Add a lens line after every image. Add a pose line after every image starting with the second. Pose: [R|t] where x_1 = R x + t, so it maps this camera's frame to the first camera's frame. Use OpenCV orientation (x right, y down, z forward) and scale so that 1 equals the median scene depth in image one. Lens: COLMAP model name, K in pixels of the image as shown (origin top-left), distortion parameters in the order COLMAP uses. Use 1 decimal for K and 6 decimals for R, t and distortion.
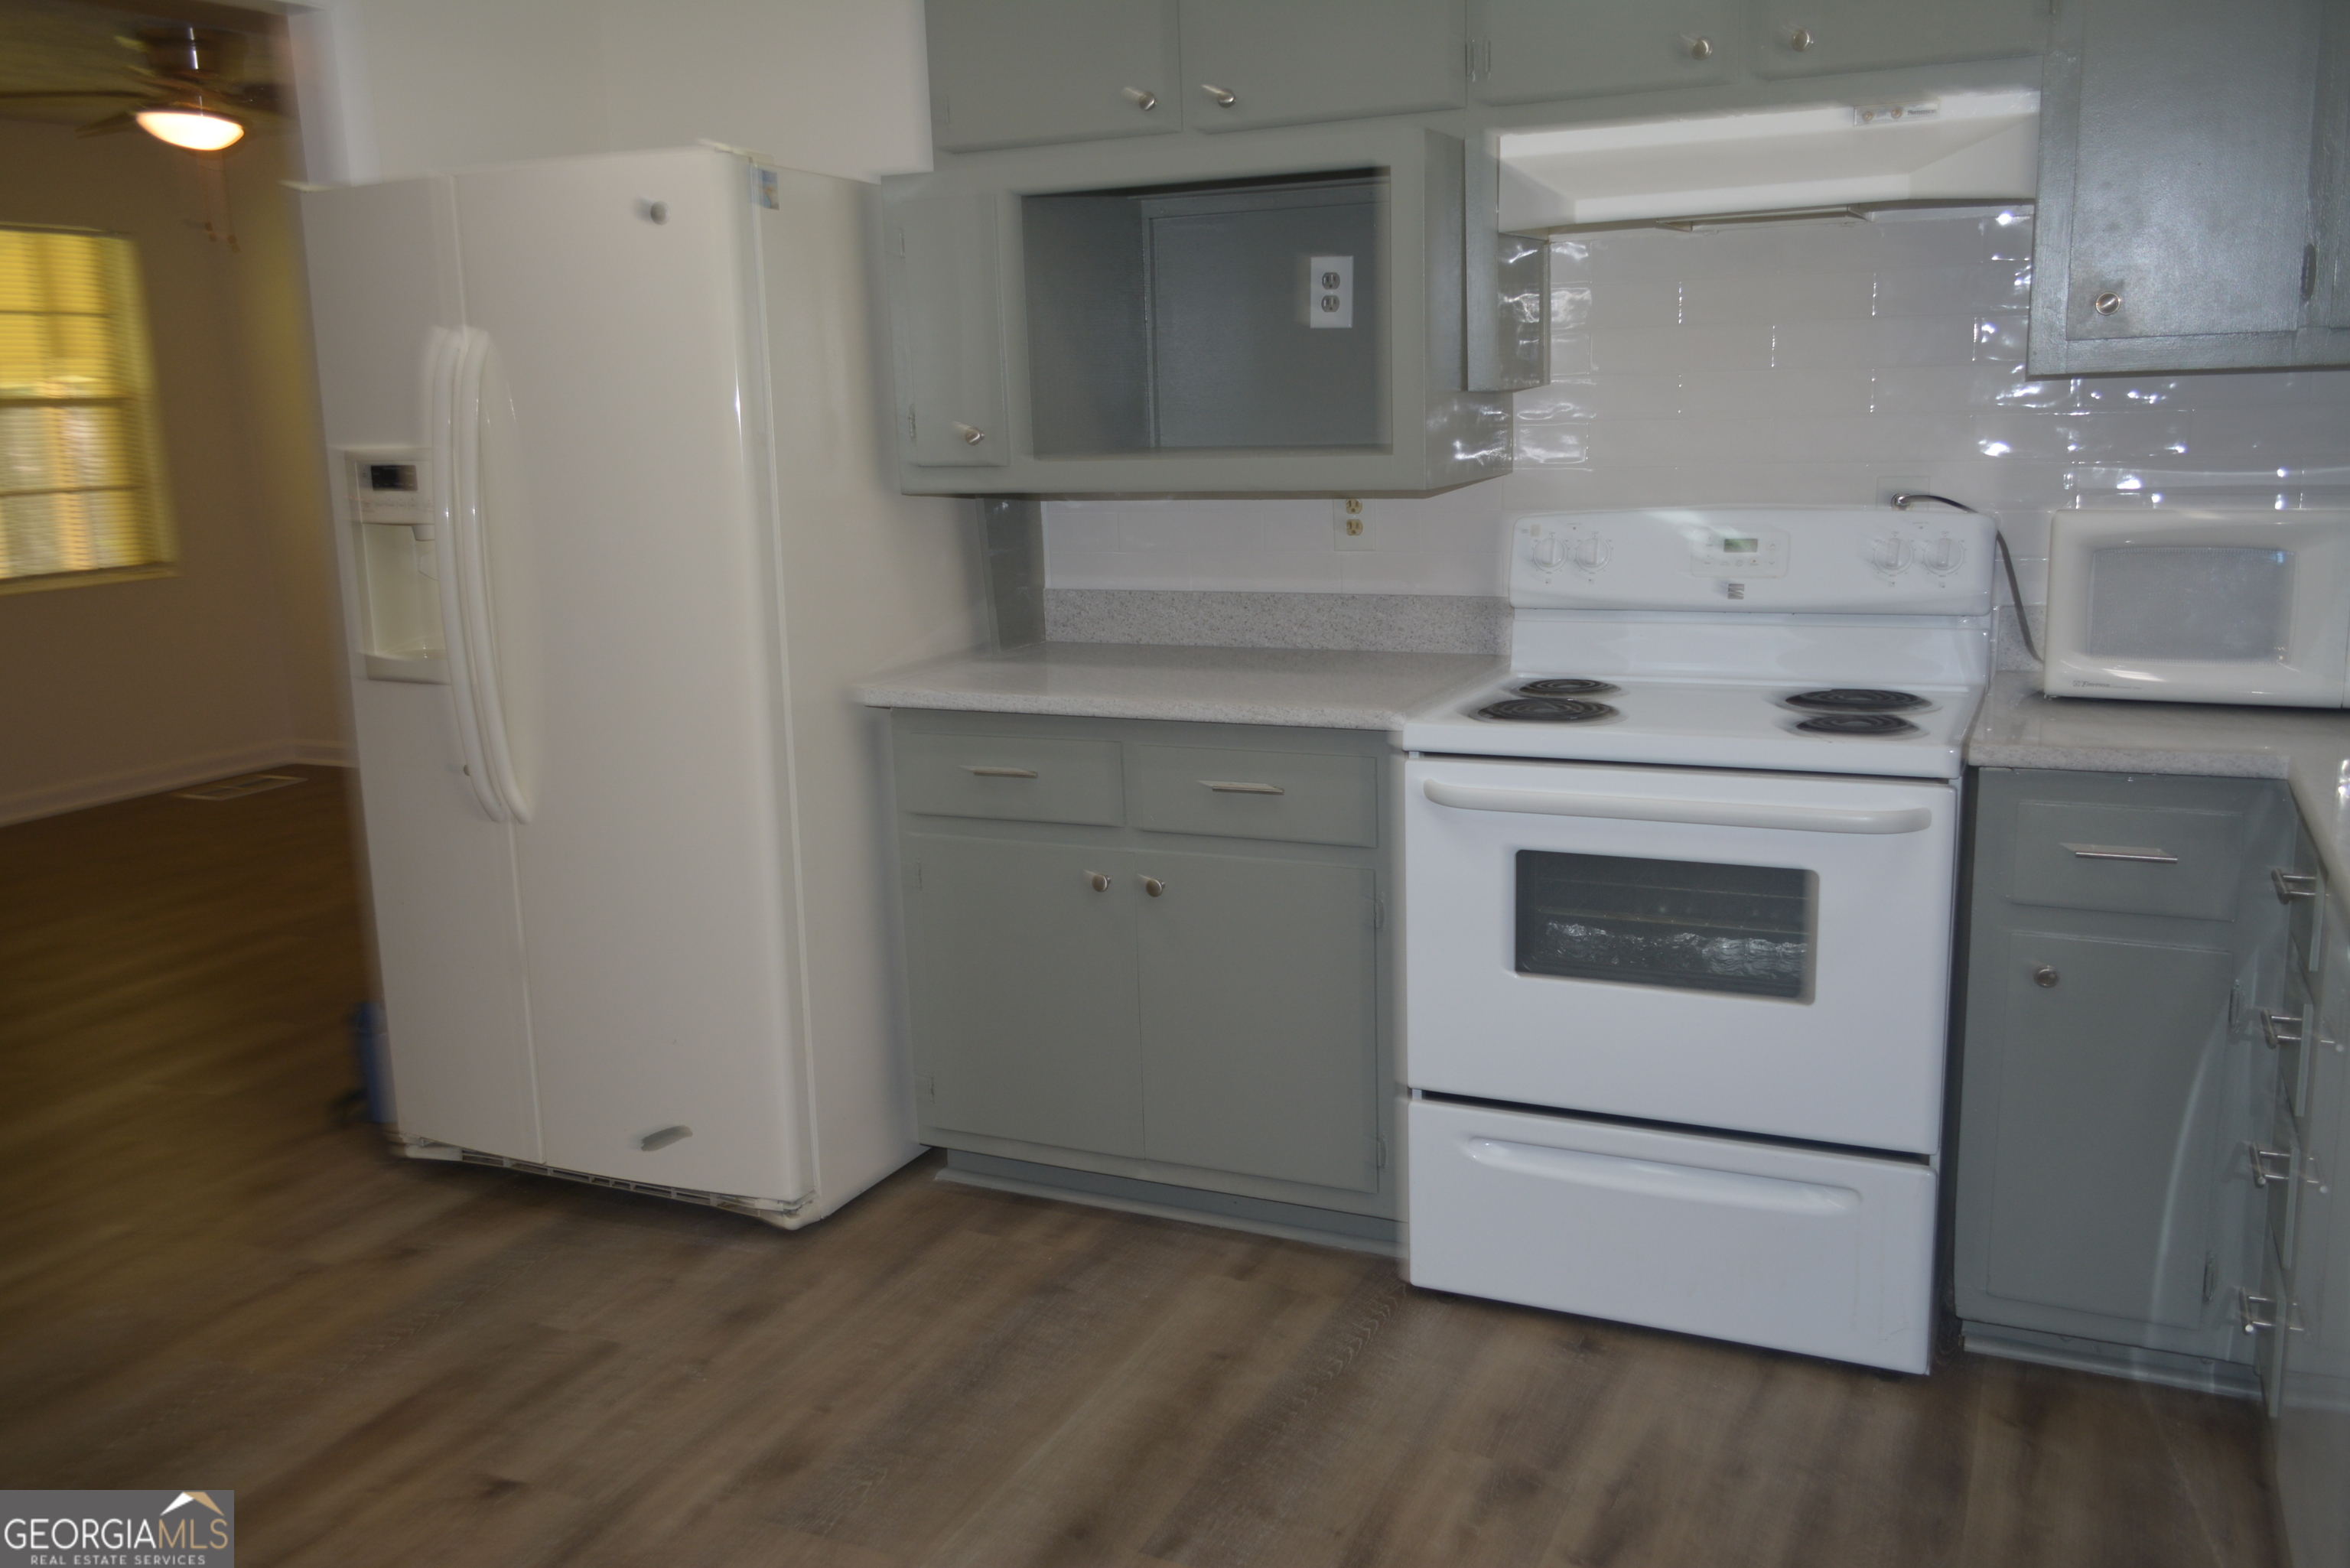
lens RADIAL K [[1903.8, 0, 1177.0], [0, 1903.8, 794.3], [0, 0, 1]] dist [0.006229, 0.017610]
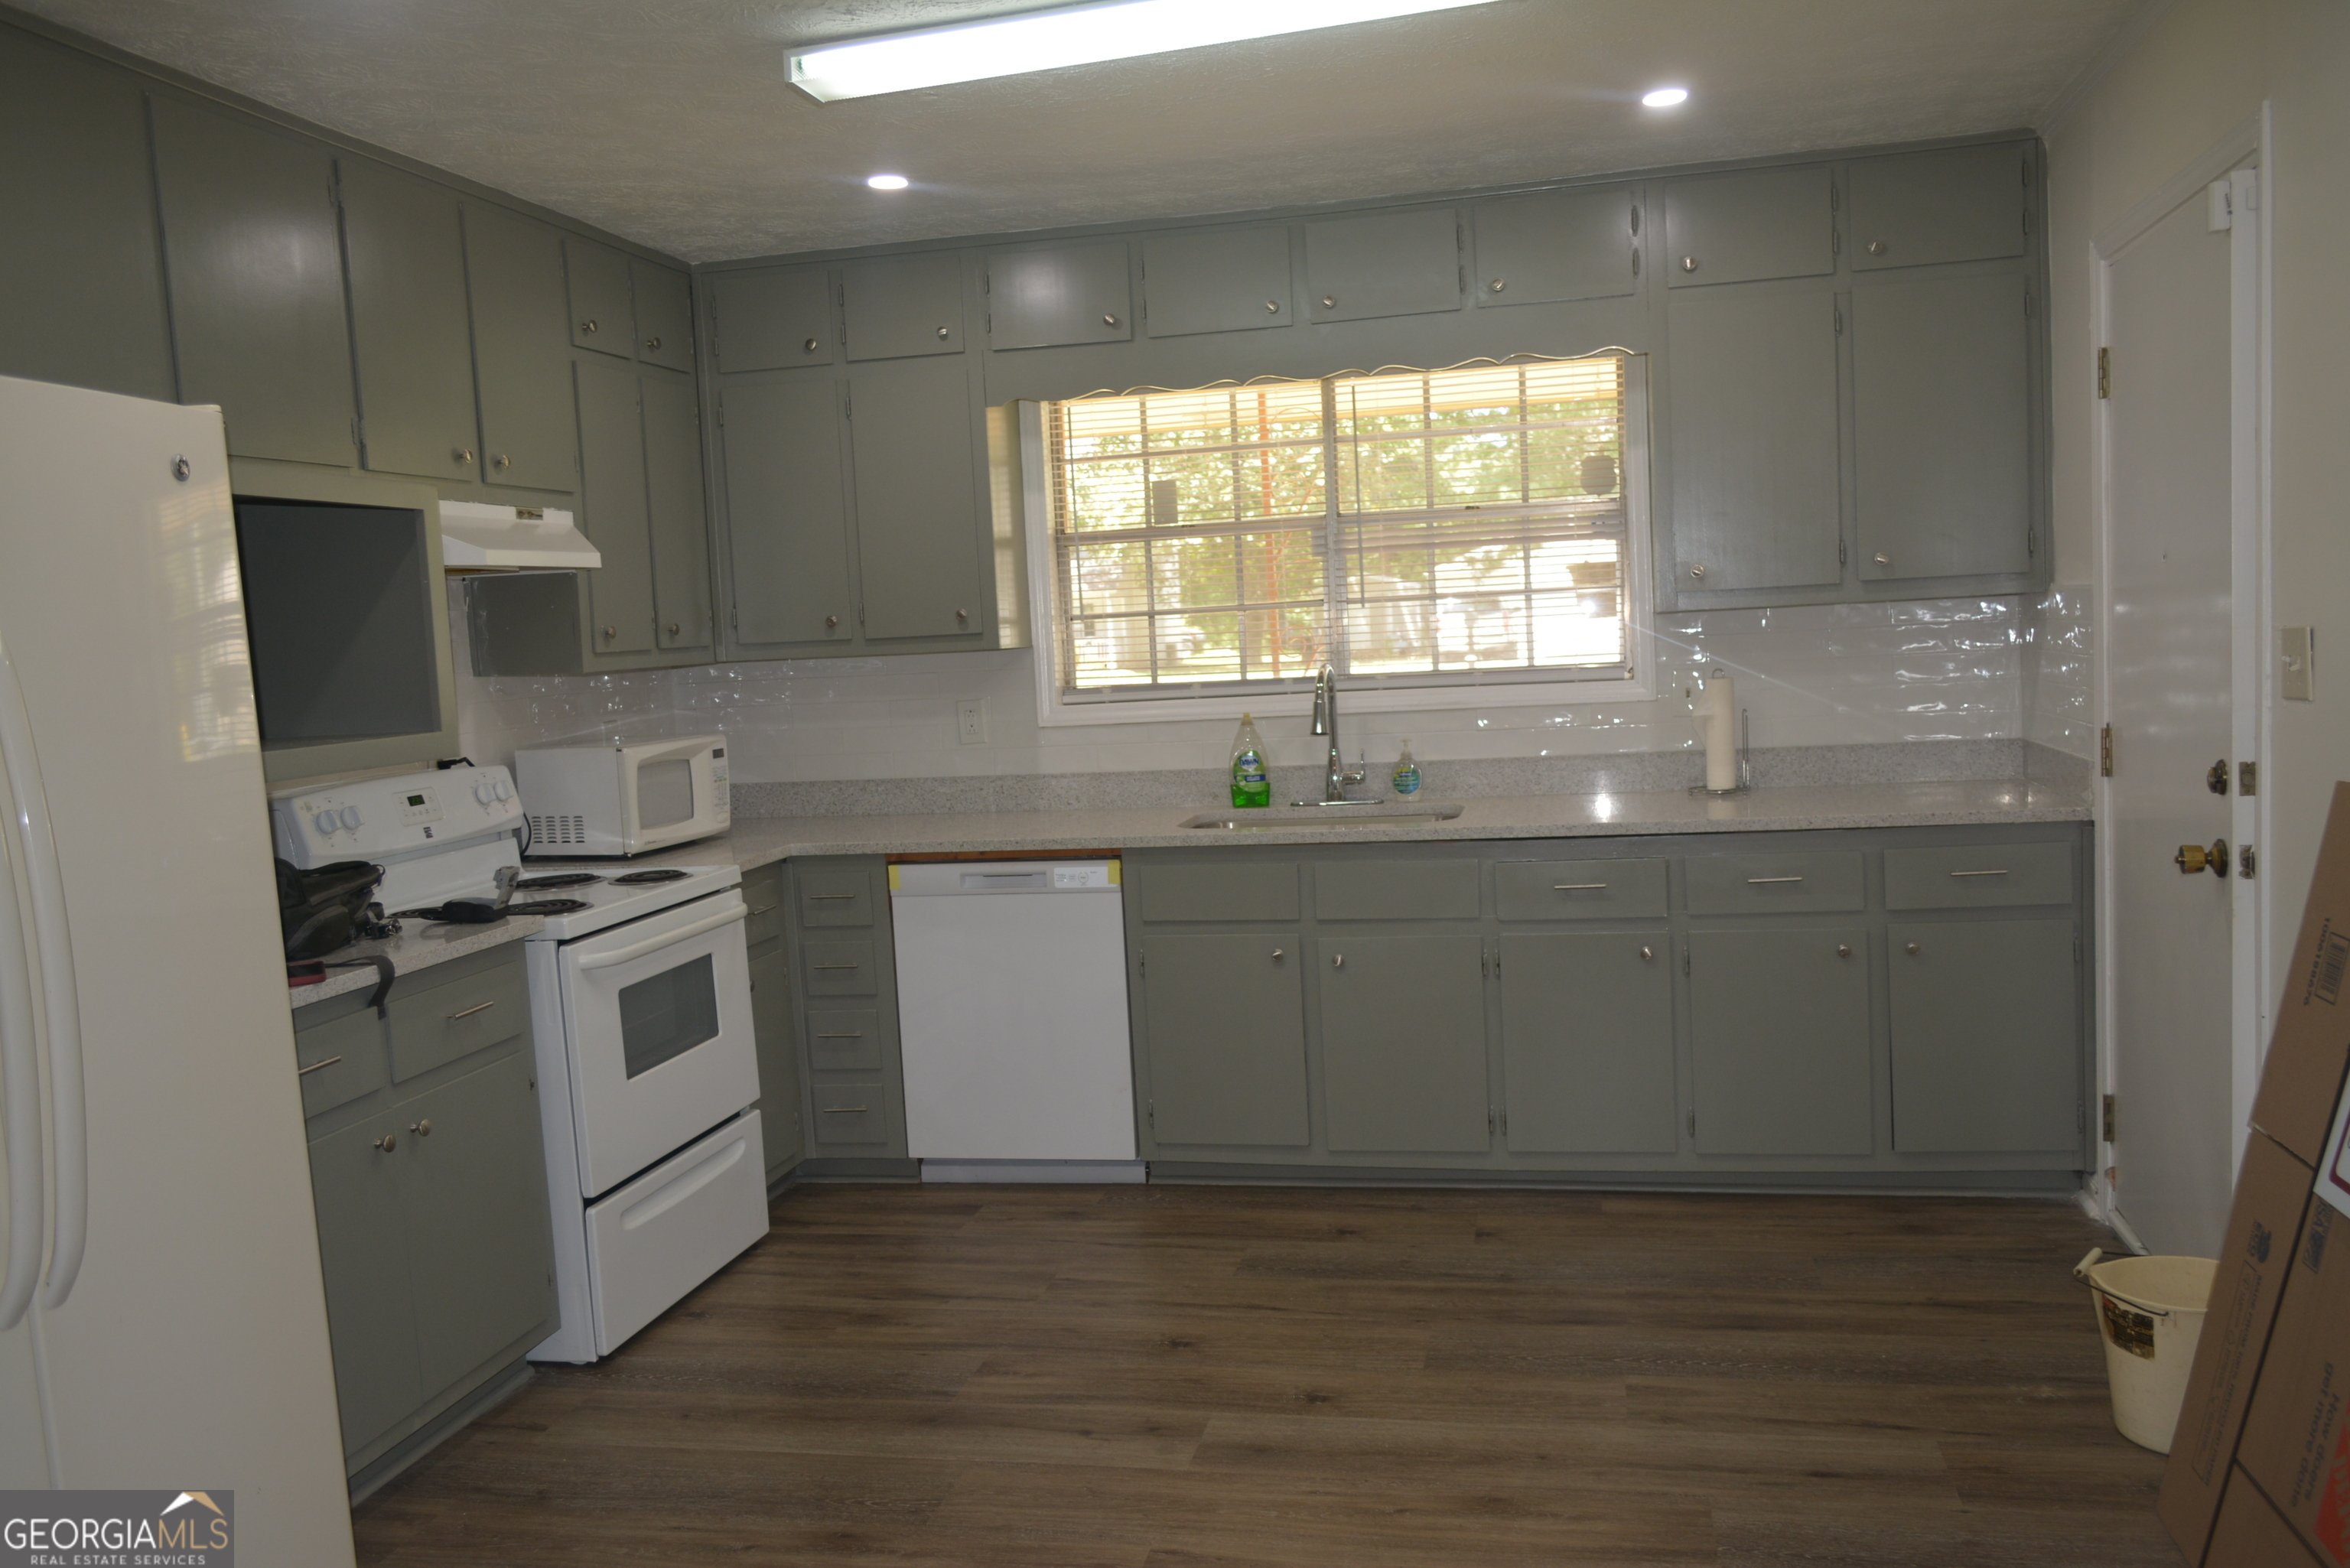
lens RADIAL K [[1903.8, 0, 1177.0], [0, 1903.8, 794.3], [0, 0, 1]] dist [0.006229, 0.017610]
pose [[-0.220484, -0.041938, 0.974489, -1.297071], [0.261758, 0.959883, 0.100533, -0.146068], [-0.939611, 0.277246, -0.200662, 0.854006]]
